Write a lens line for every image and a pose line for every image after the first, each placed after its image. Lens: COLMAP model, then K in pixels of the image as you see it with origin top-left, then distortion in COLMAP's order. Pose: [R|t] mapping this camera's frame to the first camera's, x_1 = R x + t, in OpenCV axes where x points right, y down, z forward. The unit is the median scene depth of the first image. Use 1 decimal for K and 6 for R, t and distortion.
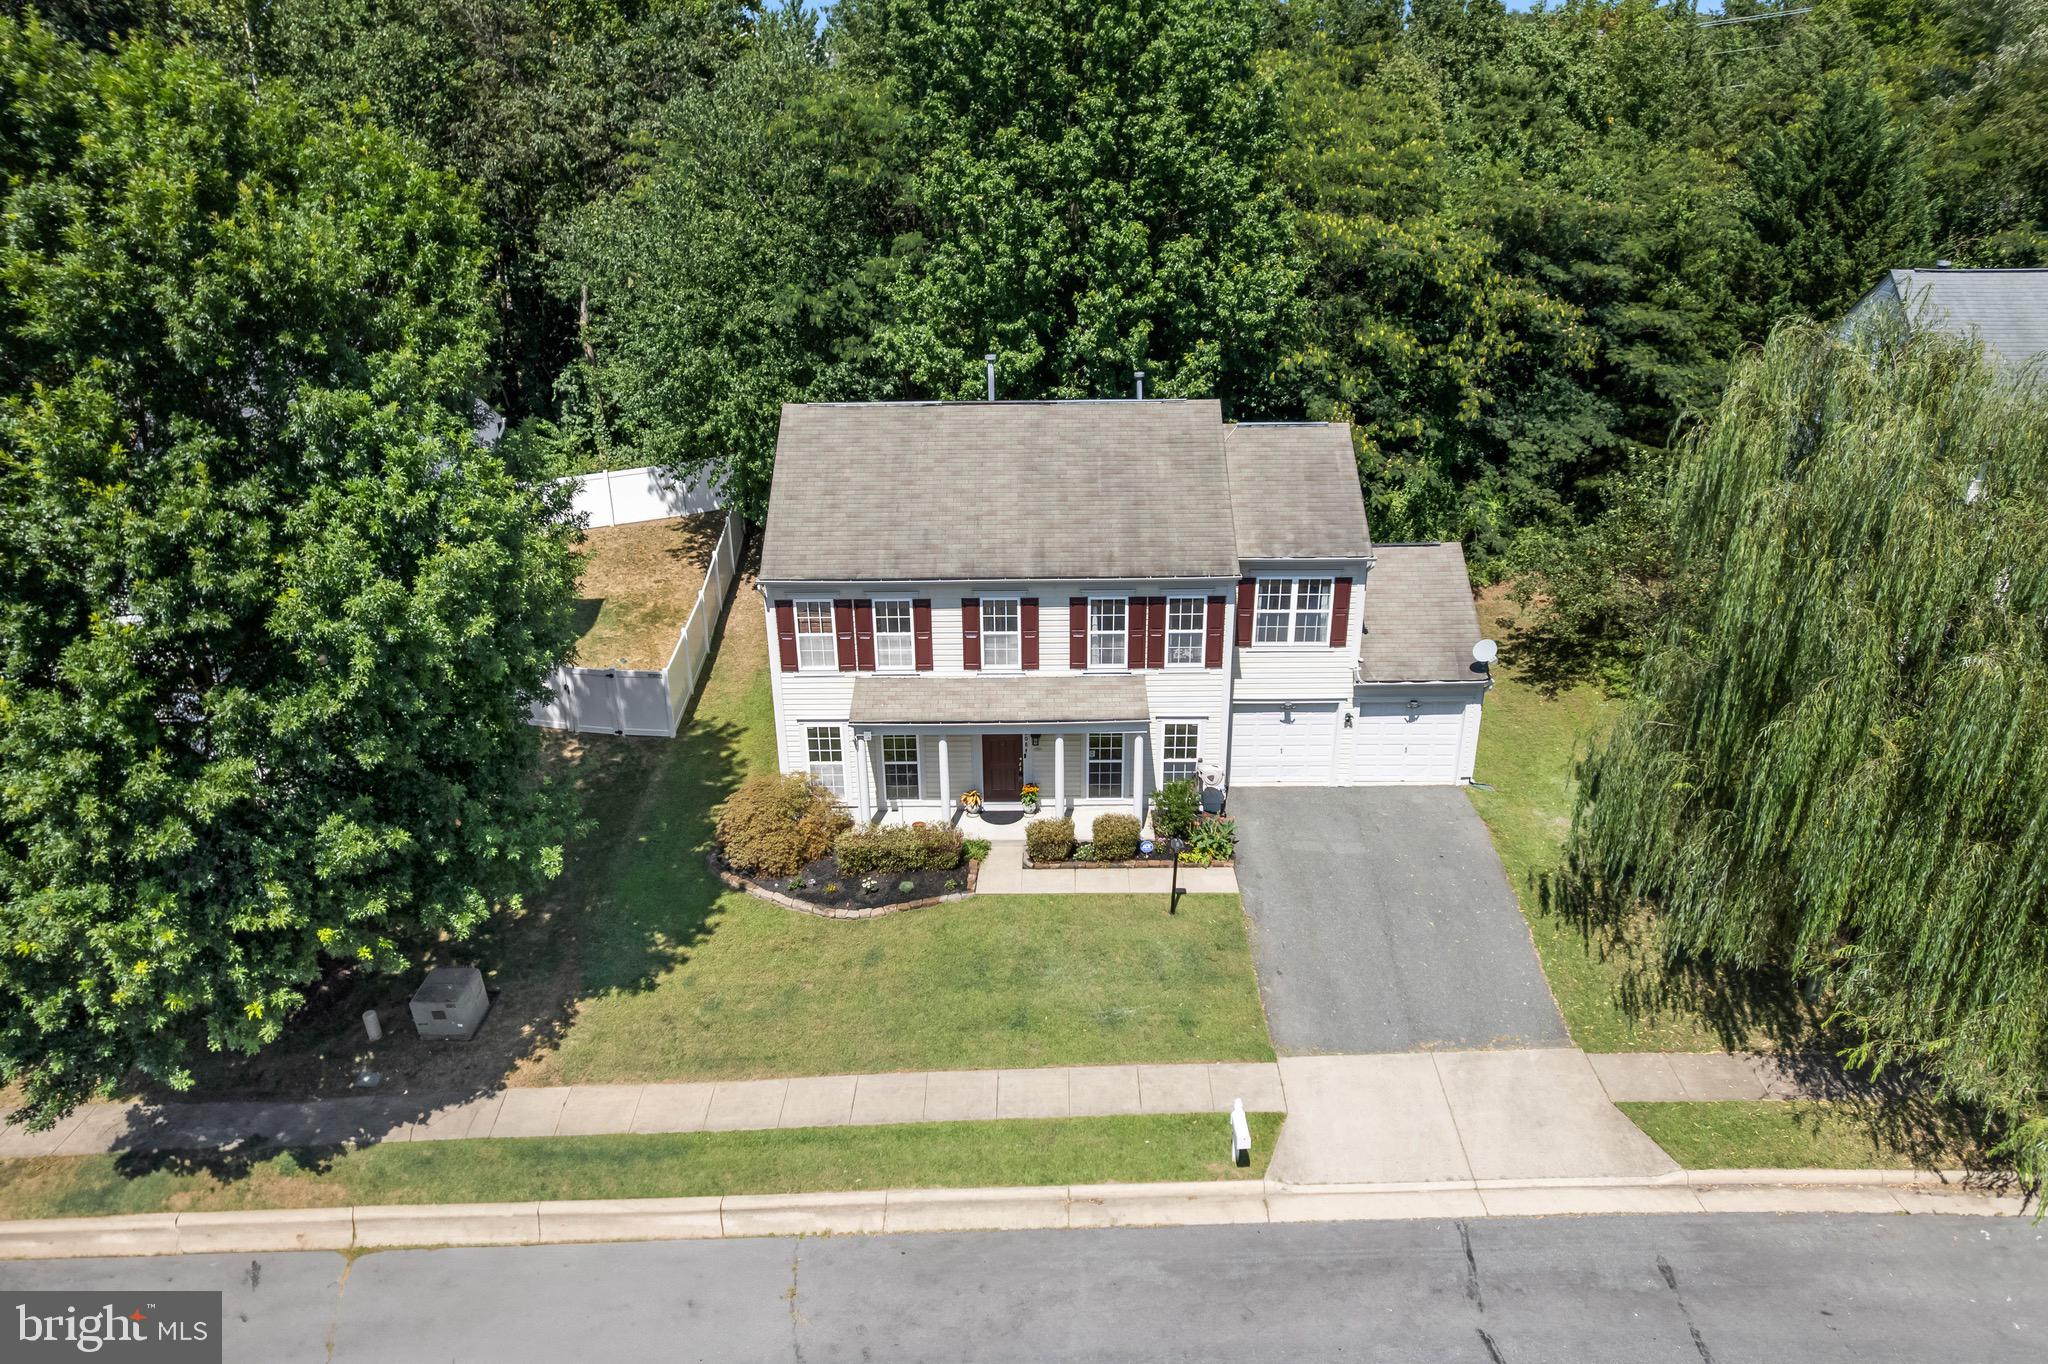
lens RADIAL K [[1341.1, 0, 1024.0], [0, 1341.1, 682.0], [0, 0, 1]] dist [-0.031878, -0.002399]
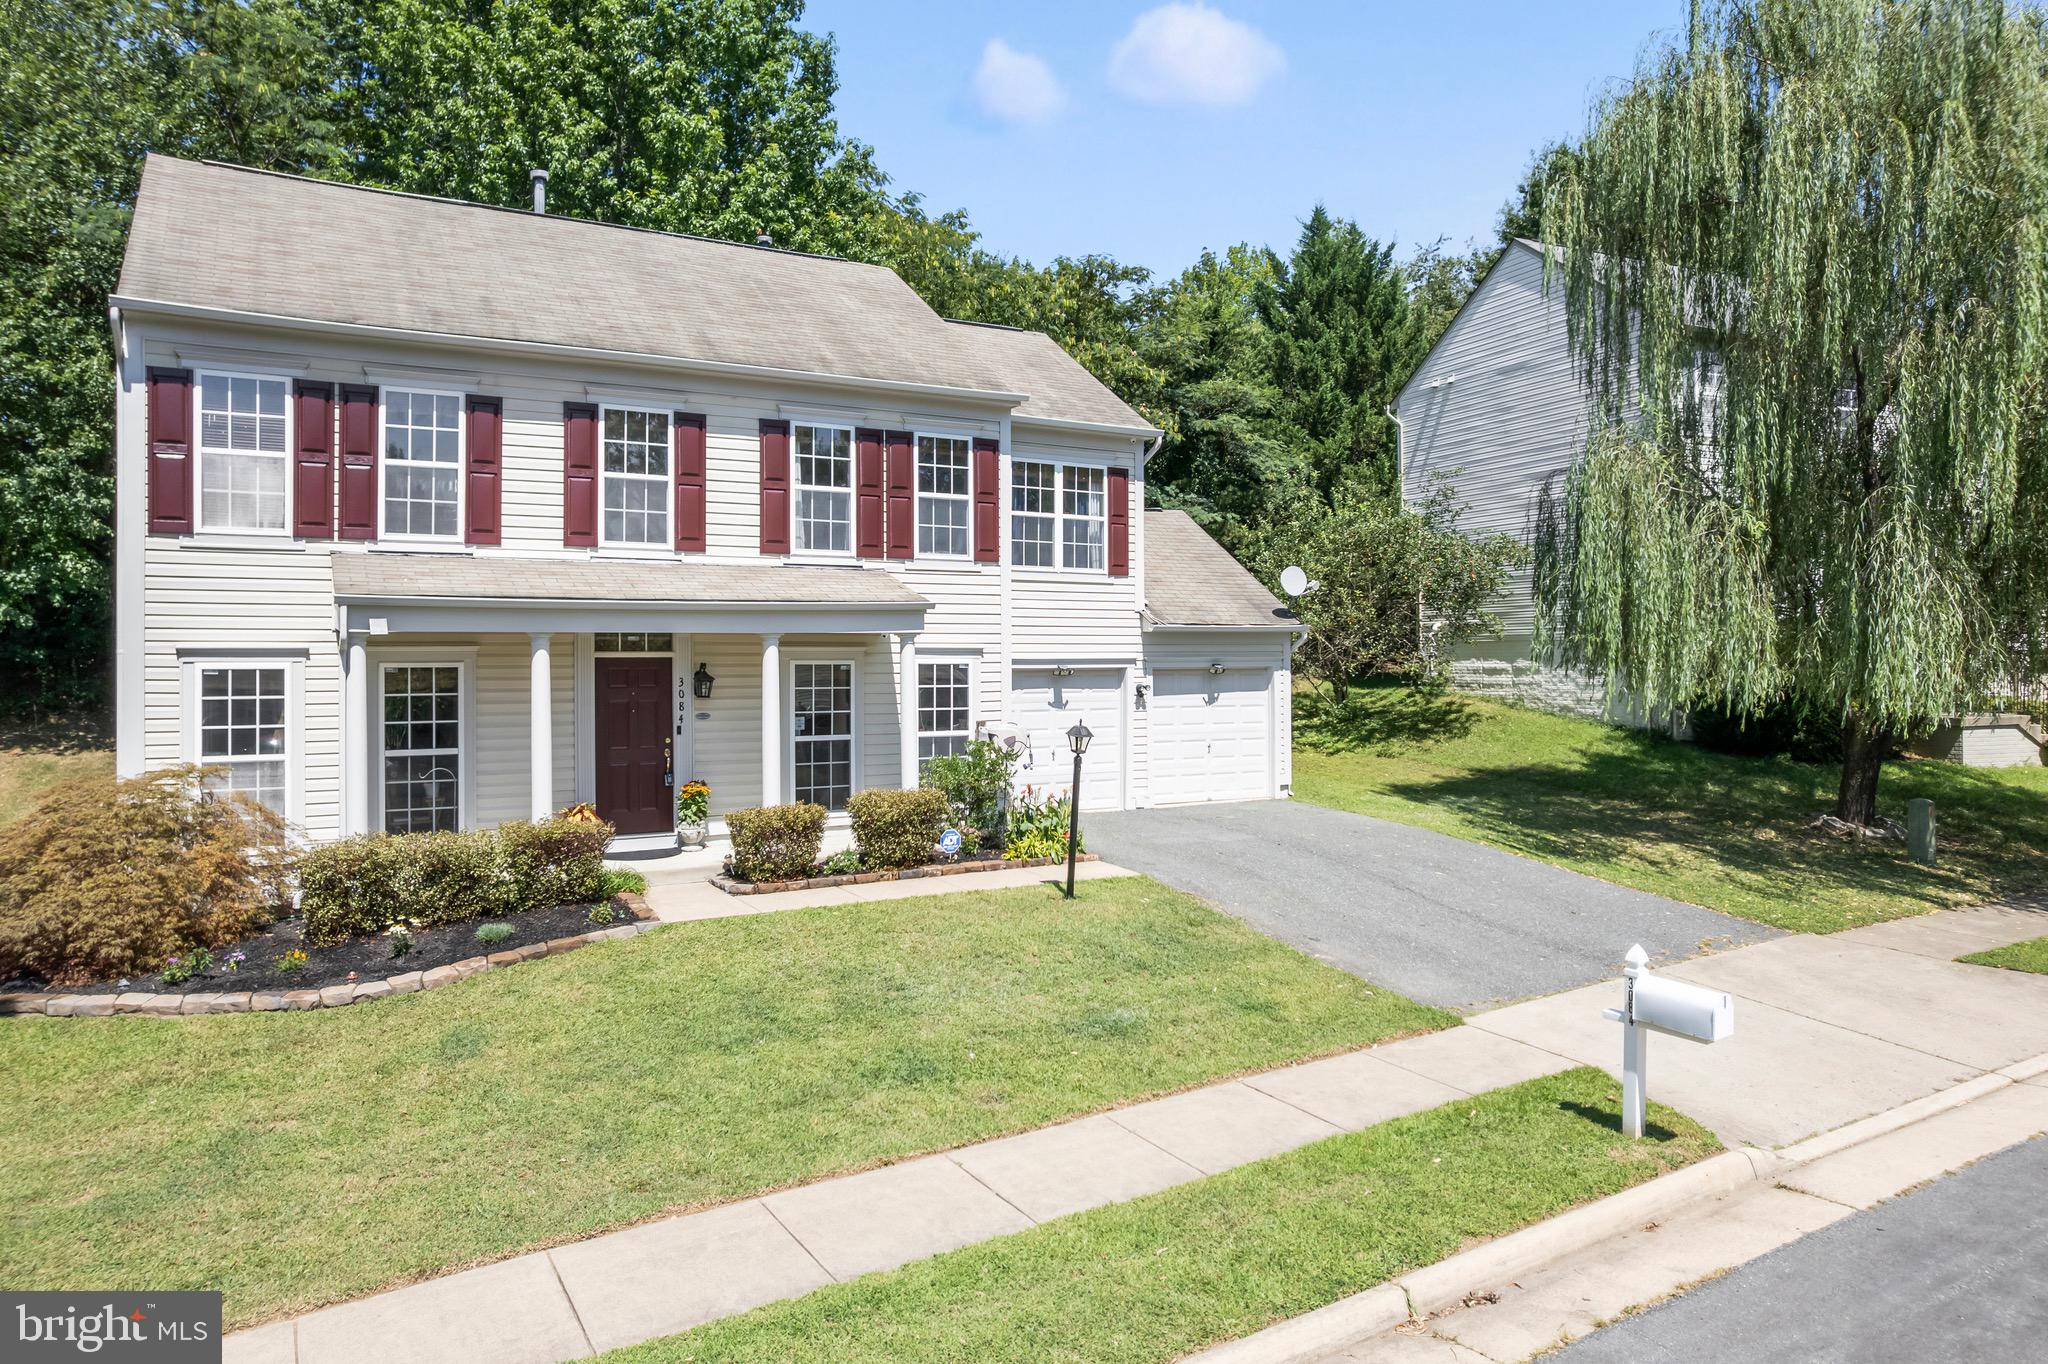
lens RADIAL K [[1321.1, 0, 1026.0], [0, 1321.1, 656.7], [0, 0, 1]] dist [-0.067311, 0.059895]
pose [[0.858575, 0.009830, 0.512594, -0.152301], [0.198409, 0.915541, -0.349885, 0.244403], [-0.472740, 0.402105, 0.784110, 0.540697]]
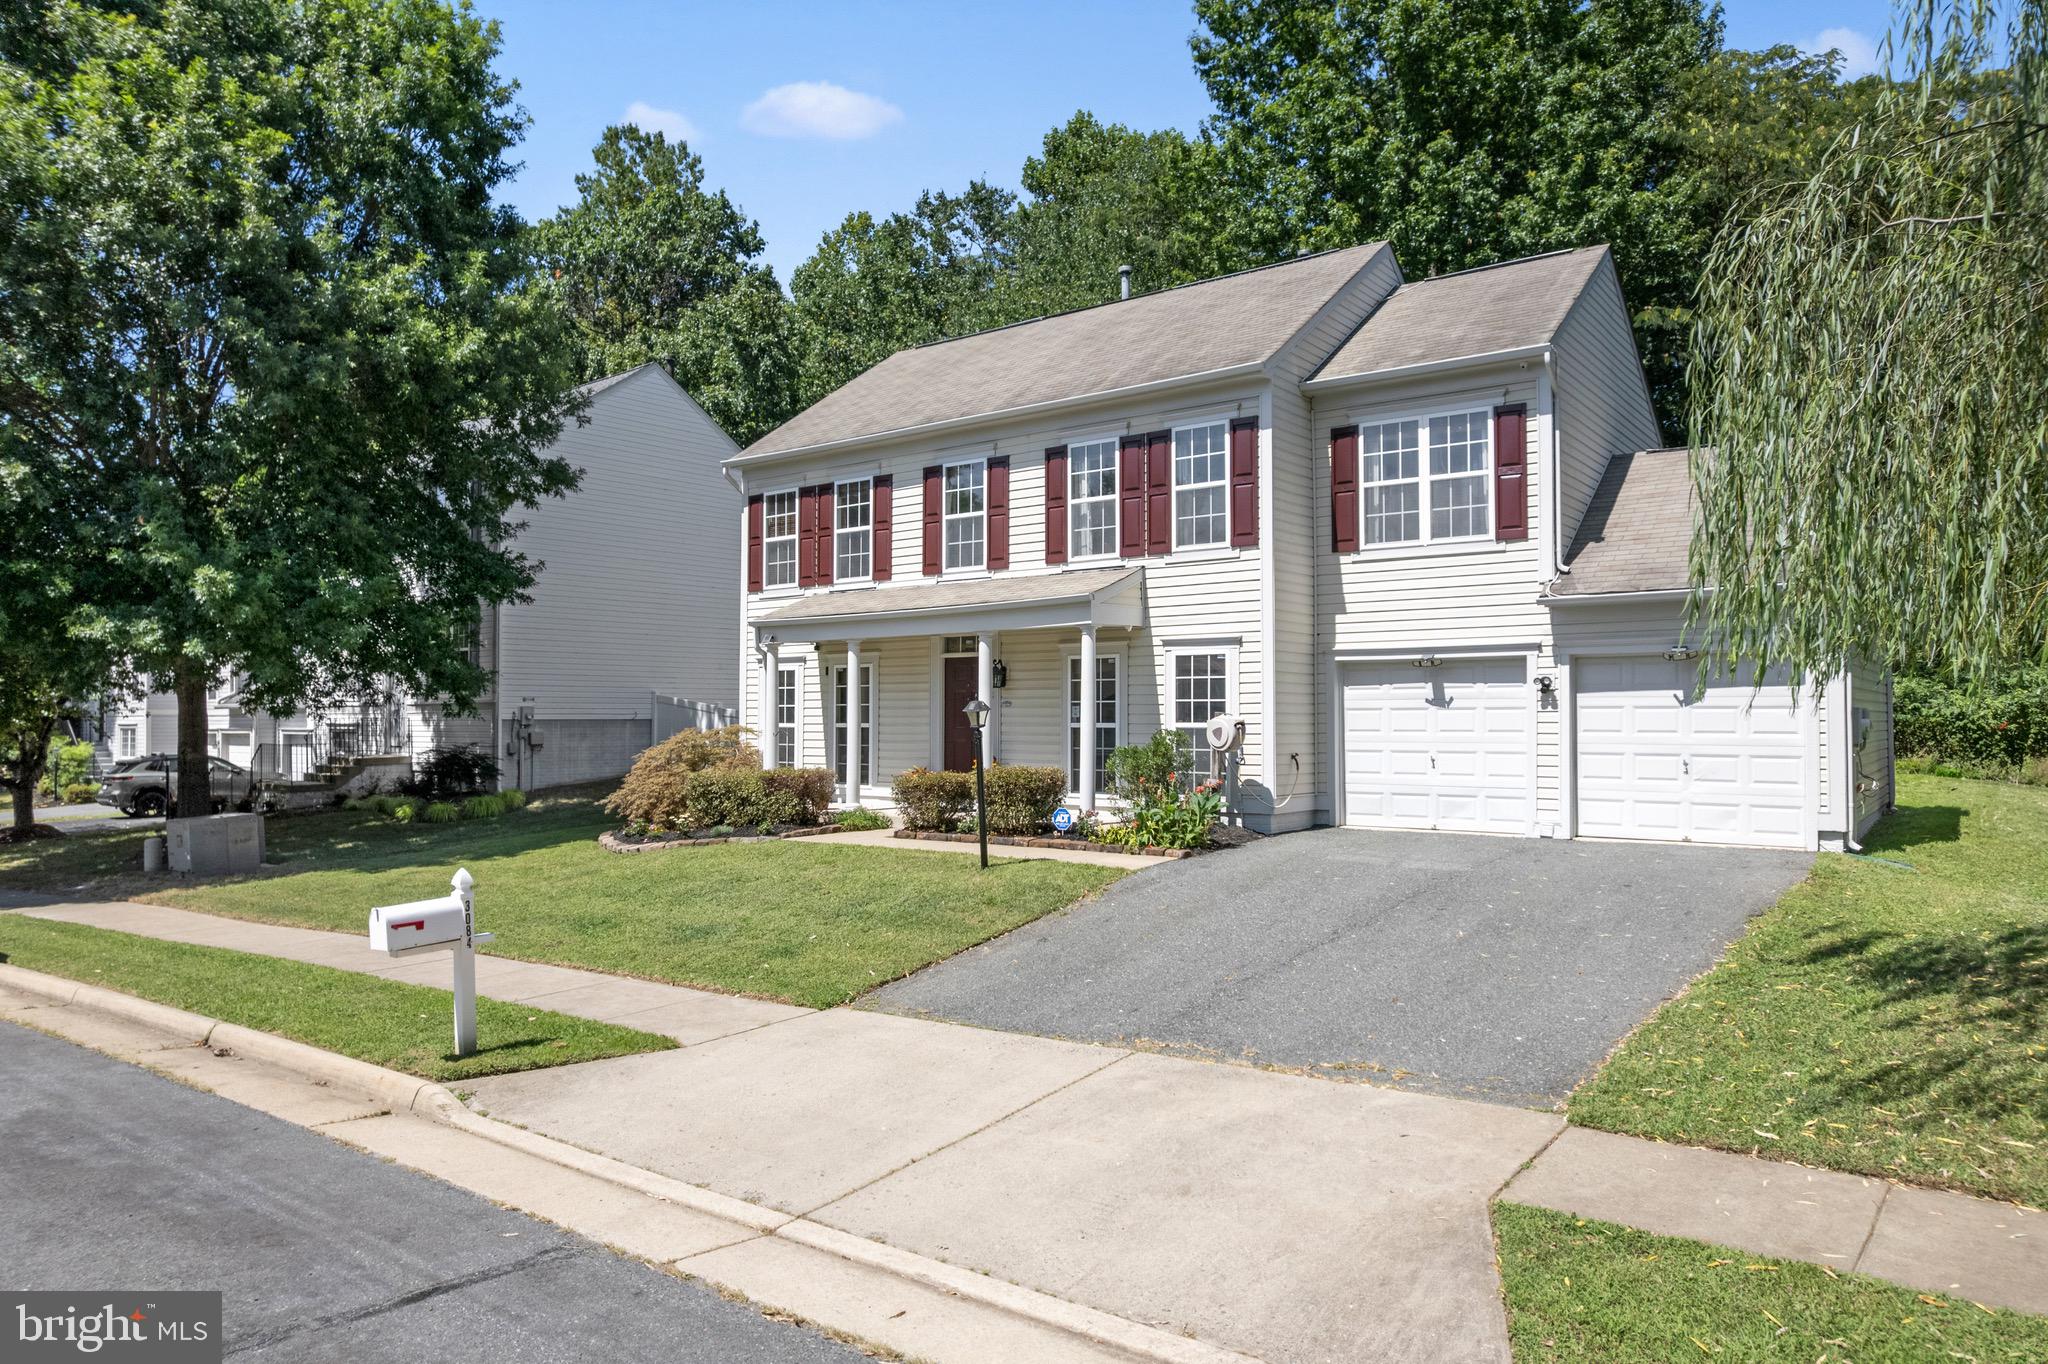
lens RADIAL K [[1314.1, 0, 1017.9], [0, 1314.1, 673.2], [0, 0, 1]] dist [-0.045520, 0.039096]
pose [[0.796689, -0.009957, -0.604307, 0.409179], [-0.248044, 0.906393, -0.341943, 0.259529], [0.551145, 0.422317, 0.719644, 0.563650]]
